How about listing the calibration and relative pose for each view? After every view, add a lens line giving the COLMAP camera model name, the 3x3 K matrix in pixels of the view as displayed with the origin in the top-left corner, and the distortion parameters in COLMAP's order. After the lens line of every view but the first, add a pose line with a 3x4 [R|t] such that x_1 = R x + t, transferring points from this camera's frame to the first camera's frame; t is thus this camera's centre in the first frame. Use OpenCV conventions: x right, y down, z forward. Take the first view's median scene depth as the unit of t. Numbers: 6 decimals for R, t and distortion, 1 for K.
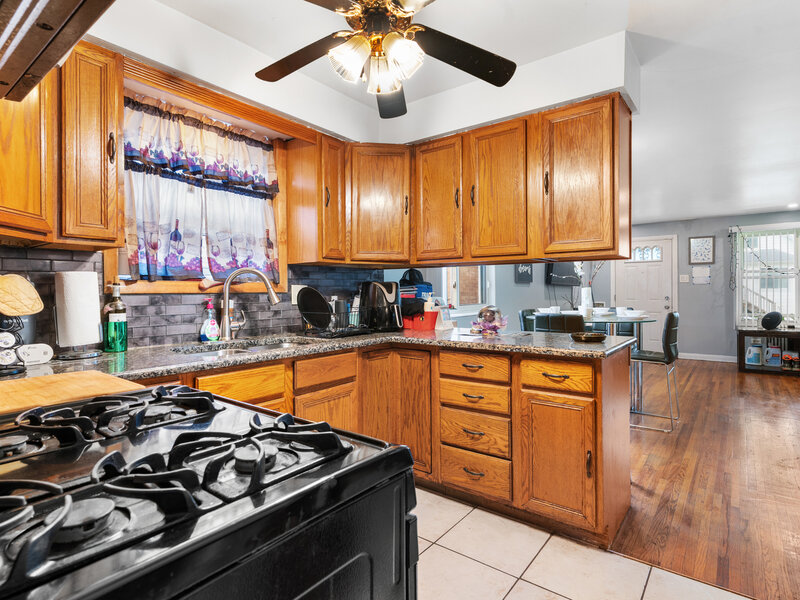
lens RADIAL K [[428.9, 0, 400.0], [0, 428.9, 300.0], [0, 0, 1]] dist [0.000438, 0.001091]
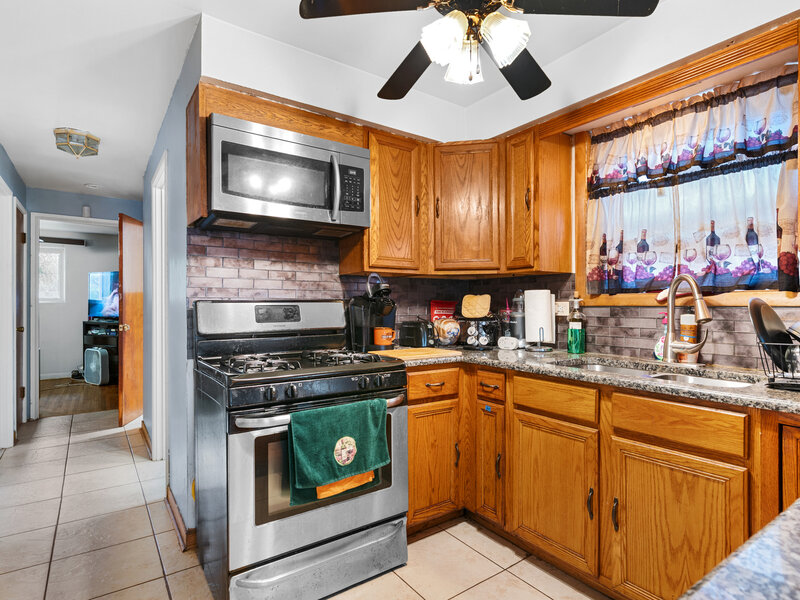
lens RADIAL K [[428.9, 0, 400.0], [0, 428.9, 300.0], [0, 0, 1]] dist [0.000438, 0.001091]
pose [[-0.301323, -0.008360, -0.953485, 0.569976], [-0.022166, 0.999753, -0.001761, -0.015535], [0.953264, 0.020604, -0.301434, 0.778794]]
